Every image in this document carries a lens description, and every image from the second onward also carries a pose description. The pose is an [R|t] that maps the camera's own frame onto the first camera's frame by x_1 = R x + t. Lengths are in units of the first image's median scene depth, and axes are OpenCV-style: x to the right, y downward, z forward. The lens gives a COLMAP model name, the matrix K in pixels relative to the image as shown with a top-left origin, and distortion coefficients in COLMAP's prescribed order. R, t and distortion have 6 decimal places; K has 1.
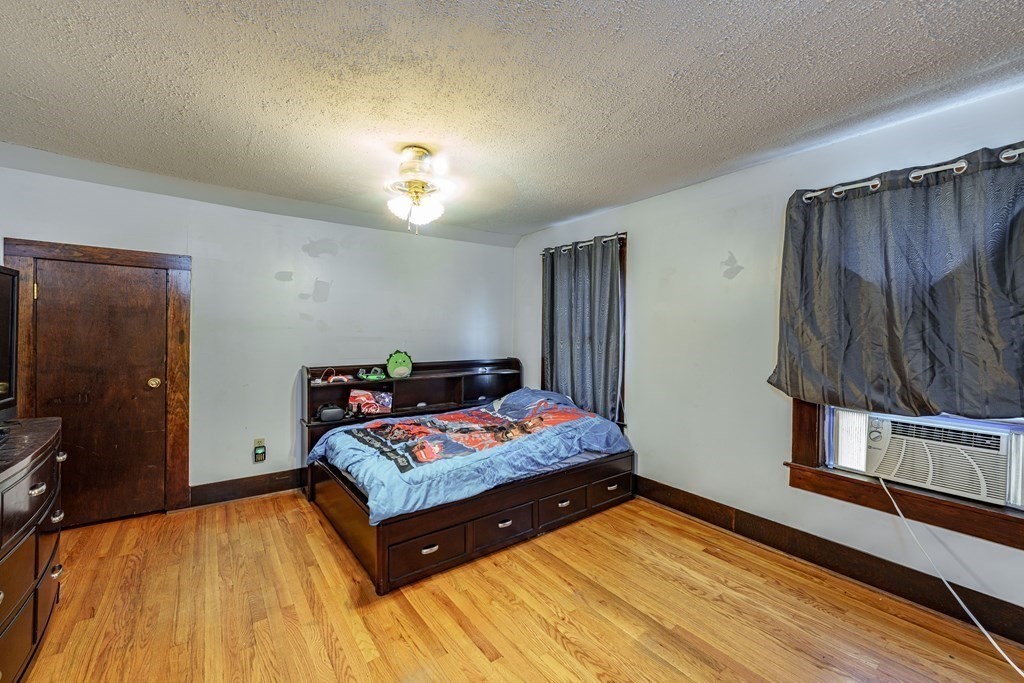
lens RADIAL K [[422.4, 0, 505.6], [0, 422.4, 336.6], [0, 0, 1]] dist [0.000313, -0.000002]
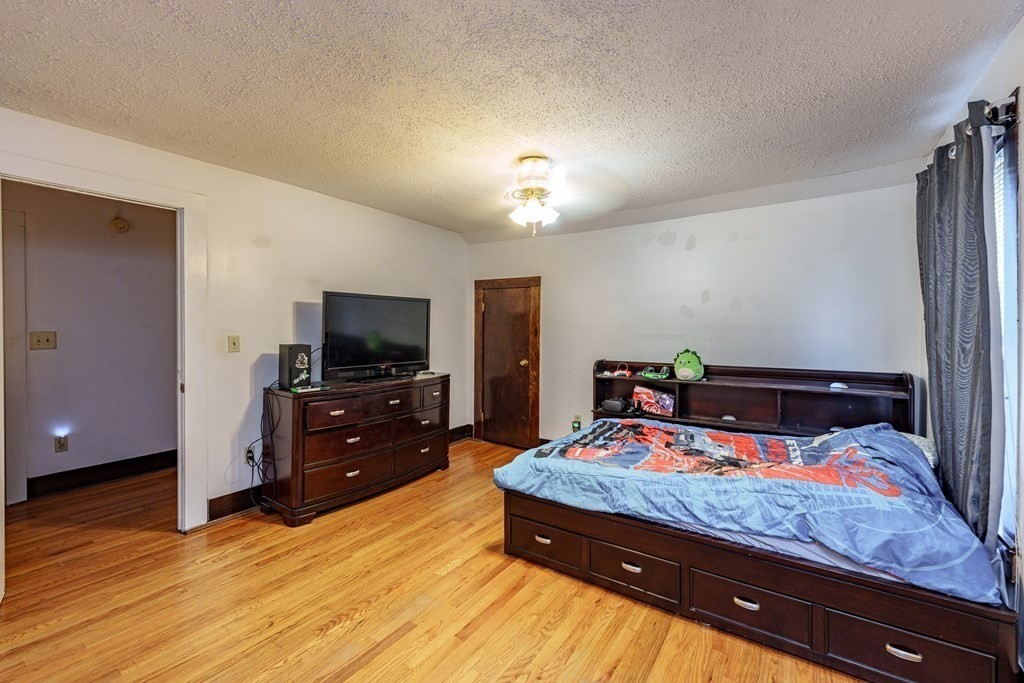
lens RADIAL K [[422.4, 0, 505.6], [0, 422.4, 336.6], [0, 0, 1]] dist [0.000313, -0.000002]
pose [[0.325608, 0.011571, -0.945434, 0.612975], [-0.013104, 0.999884, 0.007725, 0.005142], [0.945414, 0.009874, 0.325722, 0.468758]]
